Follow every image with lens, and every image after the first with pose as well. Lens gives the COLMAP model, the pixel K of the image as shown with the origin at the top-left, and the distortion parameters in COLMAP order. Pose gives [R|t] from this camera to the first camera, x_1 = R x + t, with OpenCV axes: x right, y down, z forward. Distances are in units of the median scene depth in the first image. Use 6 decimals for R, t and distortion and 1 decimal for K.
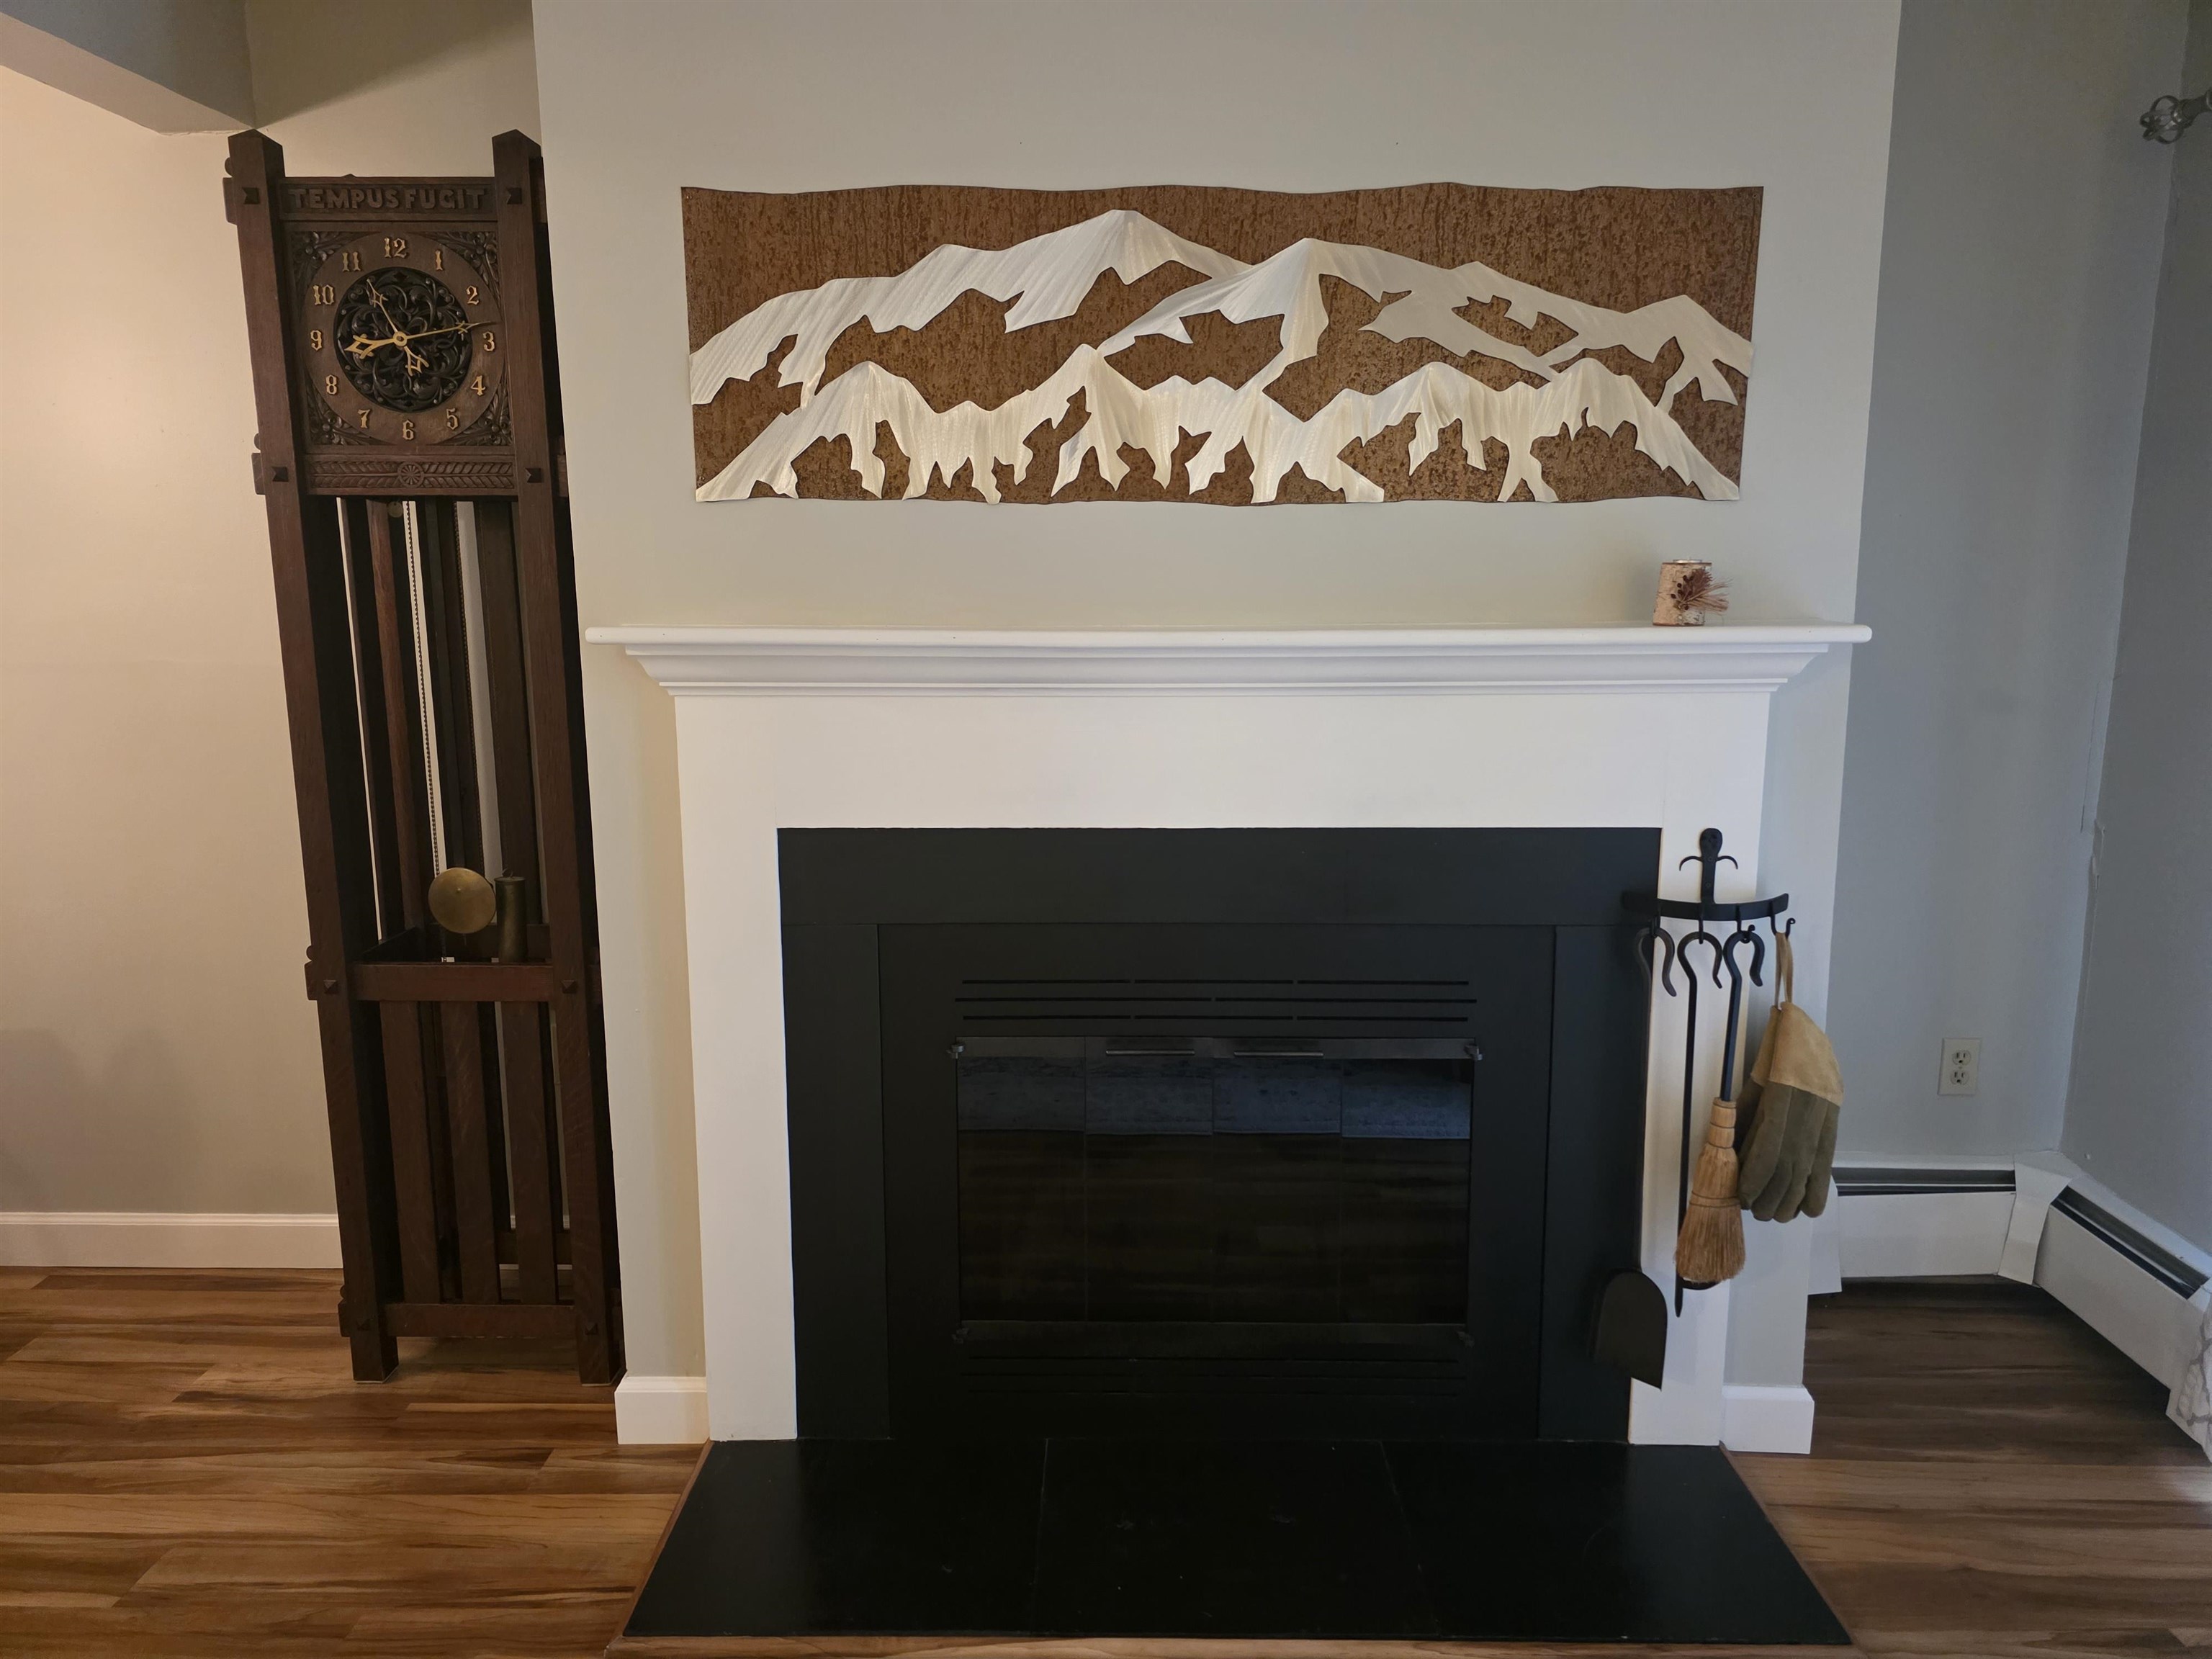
lens RADIAL K [[1478.2, 0, 1097.6], [0, 1478.2, 833.2], [0, 0, 1]] dist [0.071148, -0.056319]
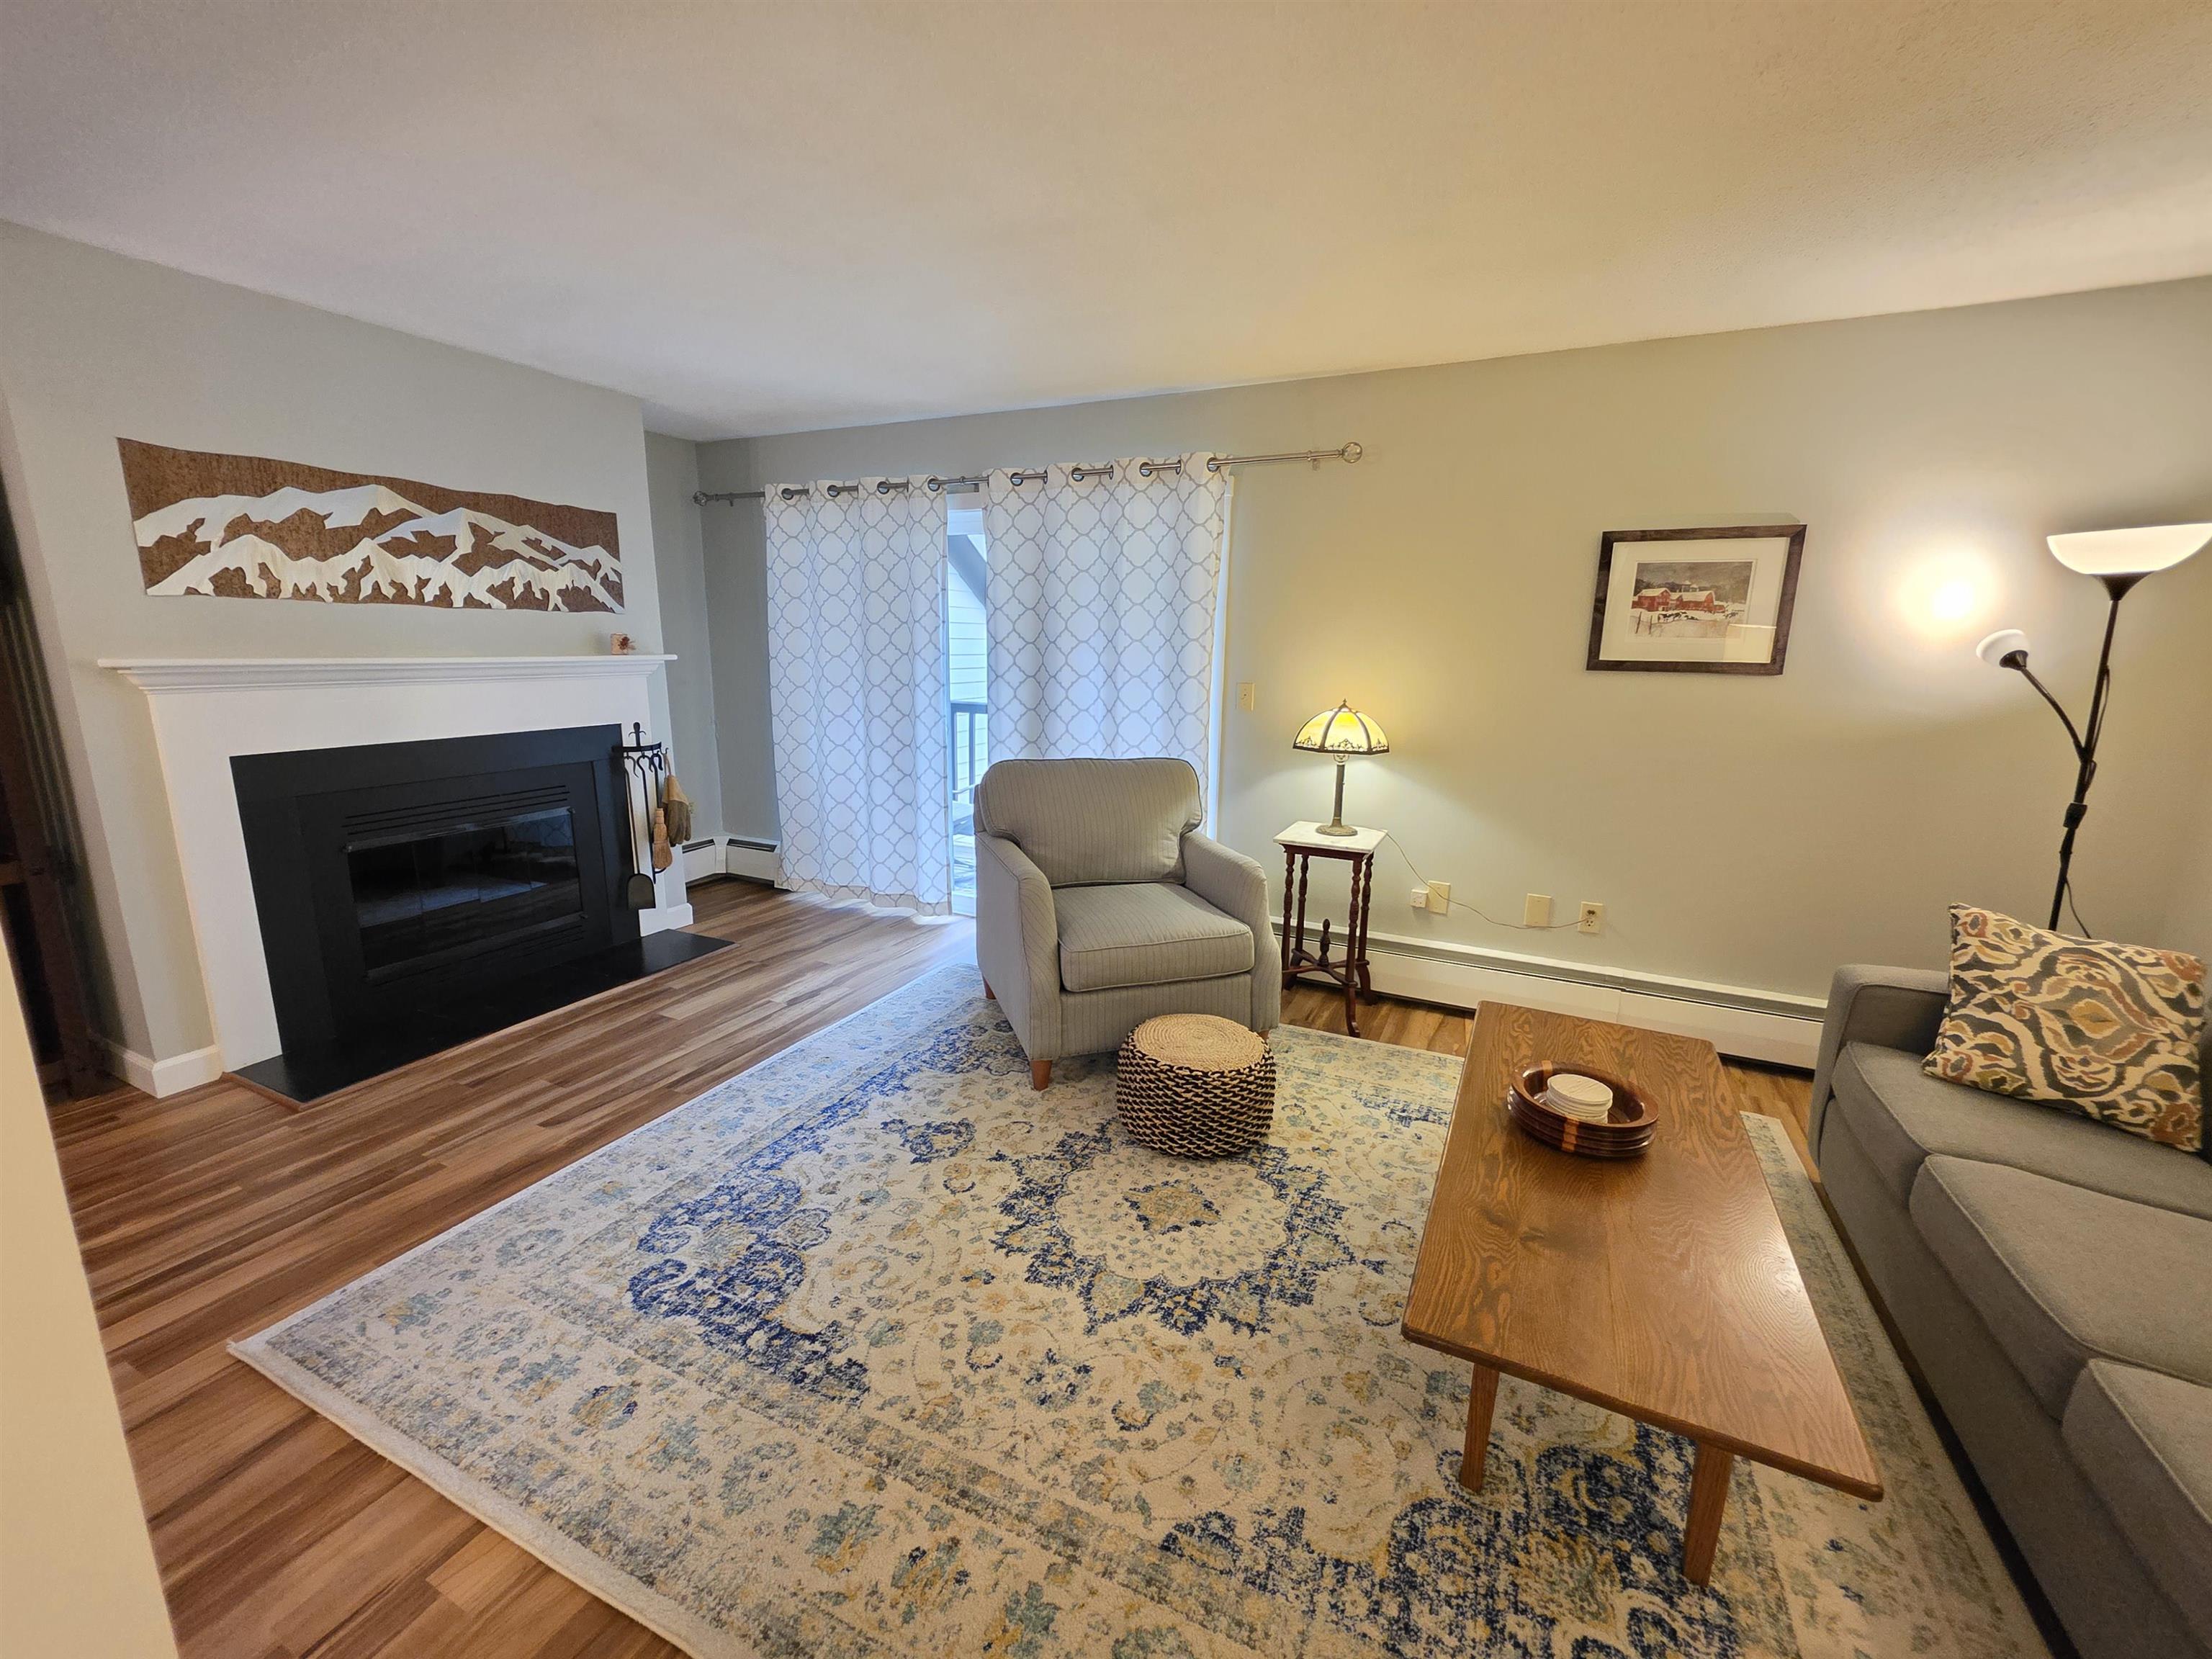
lens RADIAL K [[885.6, 0, 1107.7], [0, 885.6, 806.4], [0, 0, 1]] dist [0.000996, 0.001663]
pose [[0.419767, -0.160413, 0.893344, -0.842118], [0.141504, 0.983789, 0.110163, 0.104920], [-0.896533, 0.080169, 0.435661, -0.641785]]
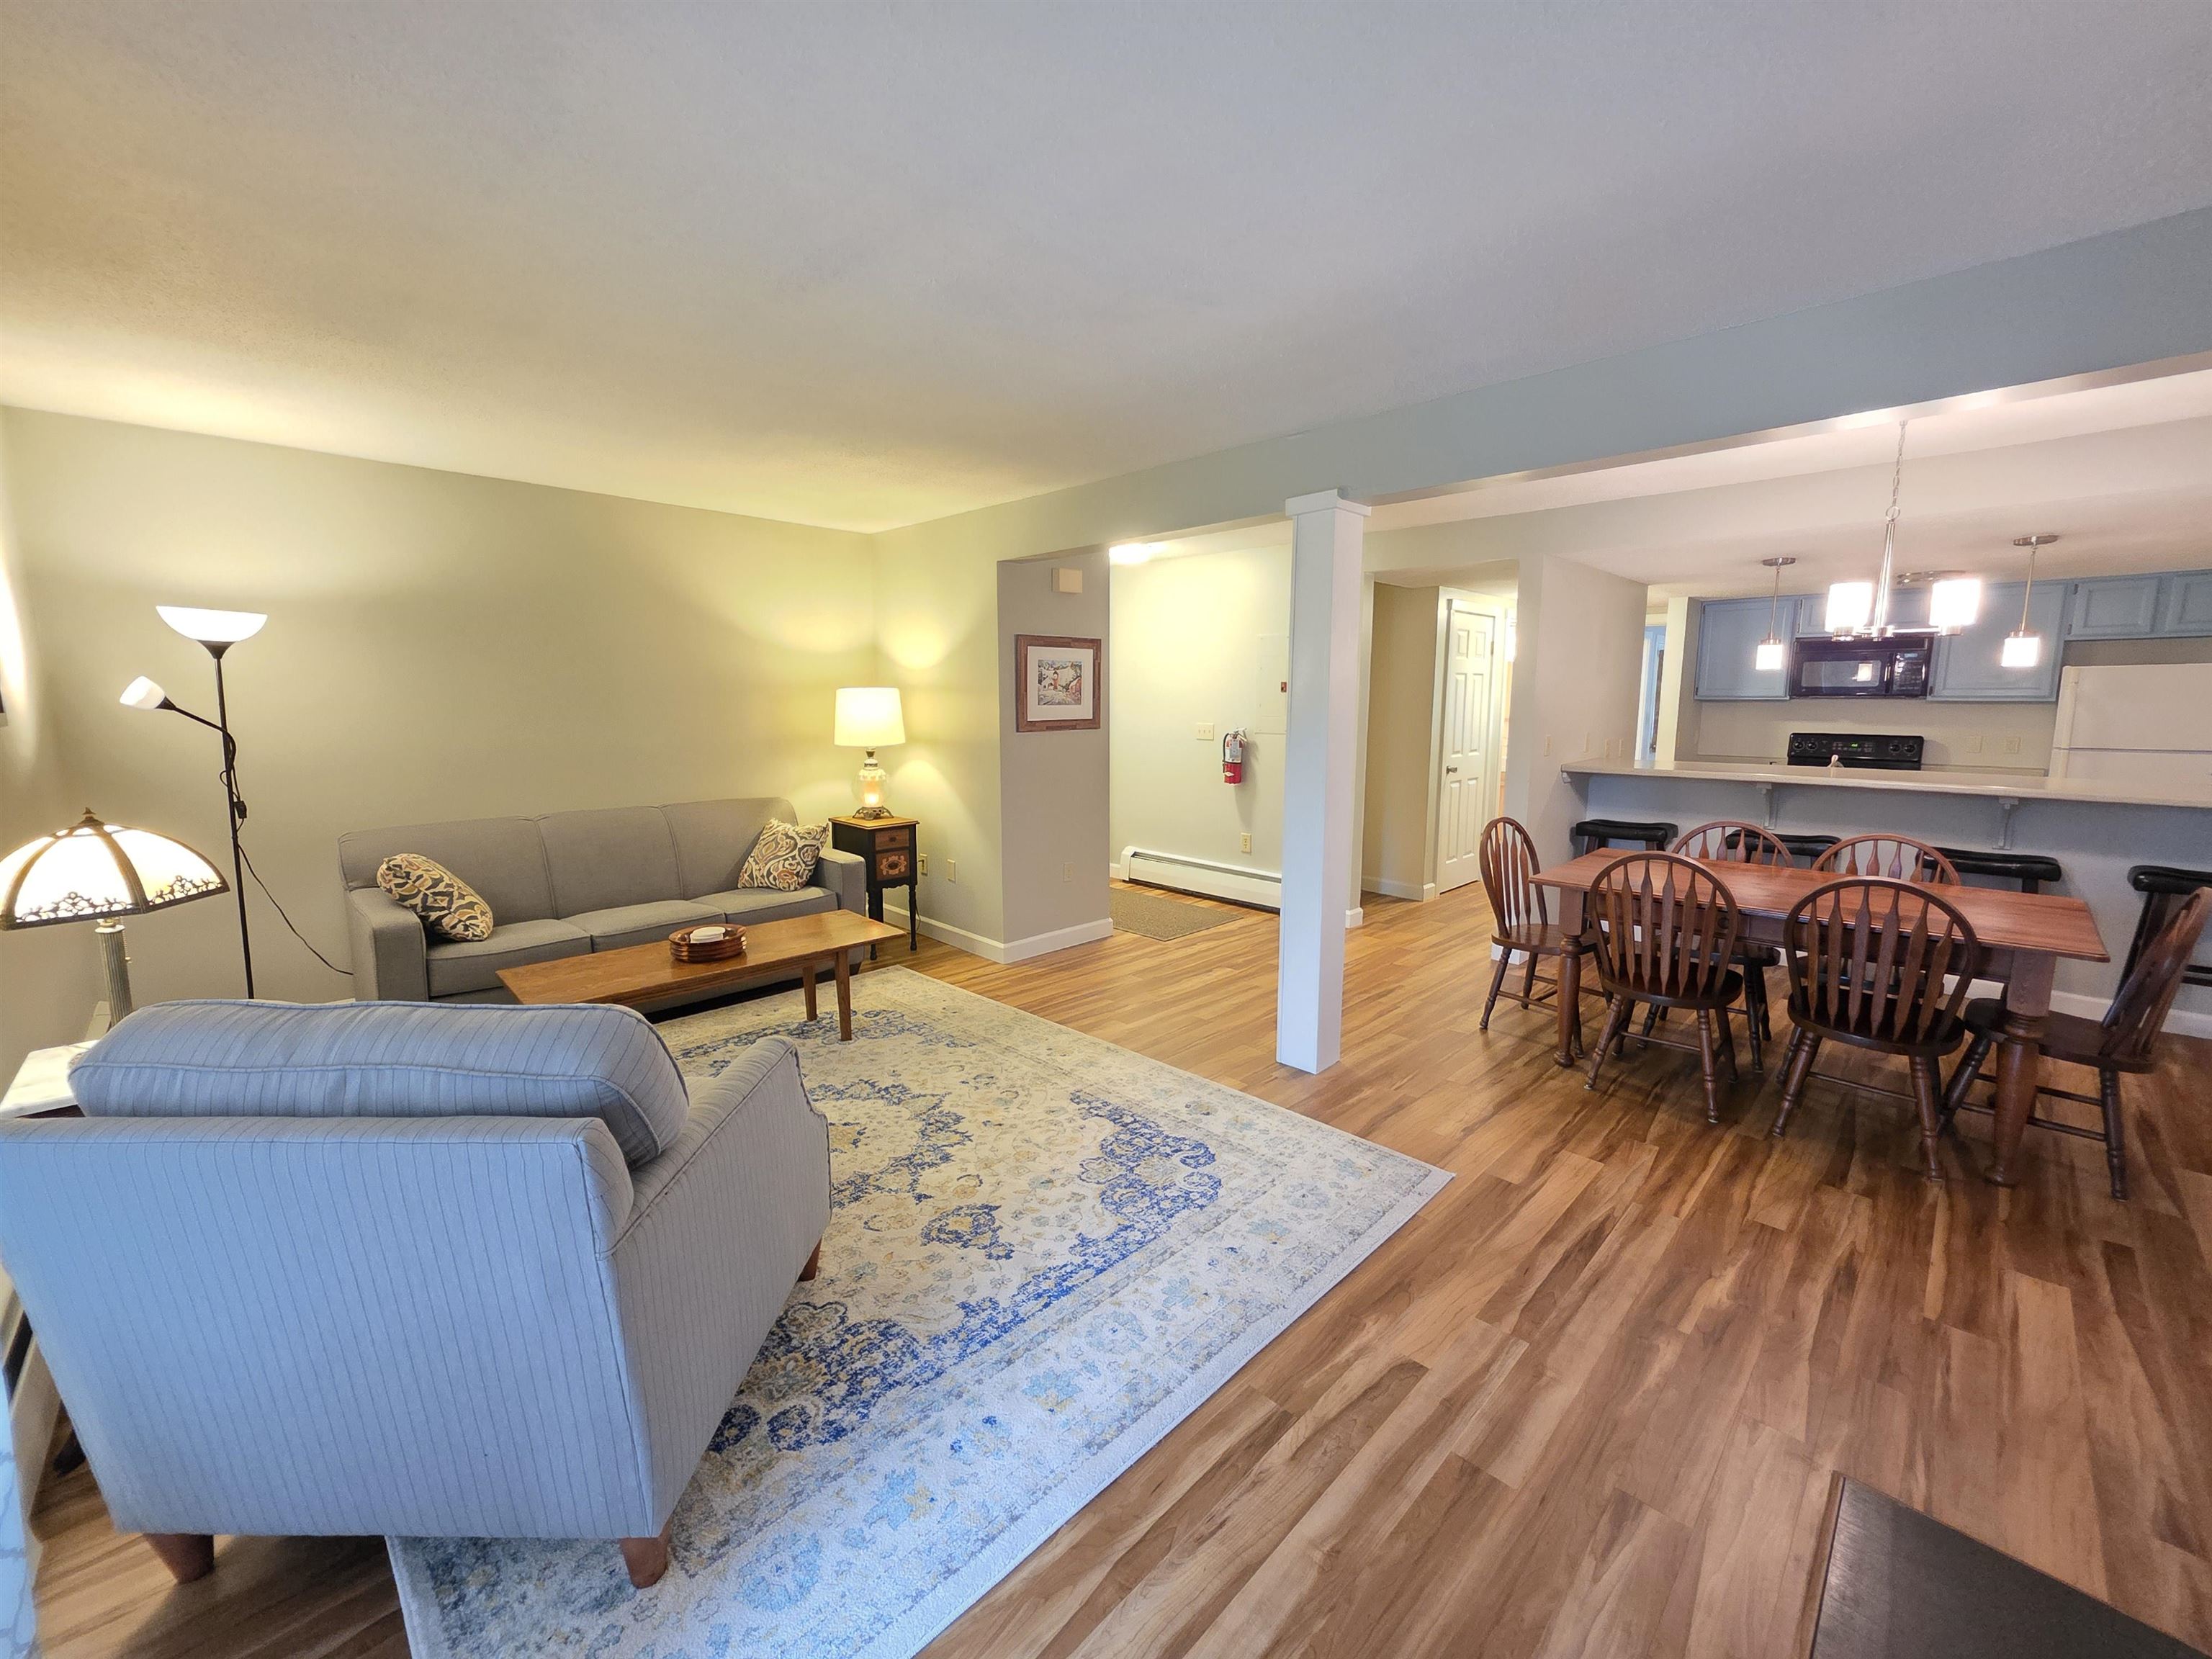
lens RADIAL K [[885.6, 0, 1109.2], [0, 885.6, 806.8], [0, 0, 1]] dist [0.000996, 0.001663]
pose [[-0.698200, 0.087998, -0.710474, 0.644653], [-0.130515, 0.960139, 0.247182, -0.172899], [0.703906, 0.265310, -0.658884, 0.815877]]
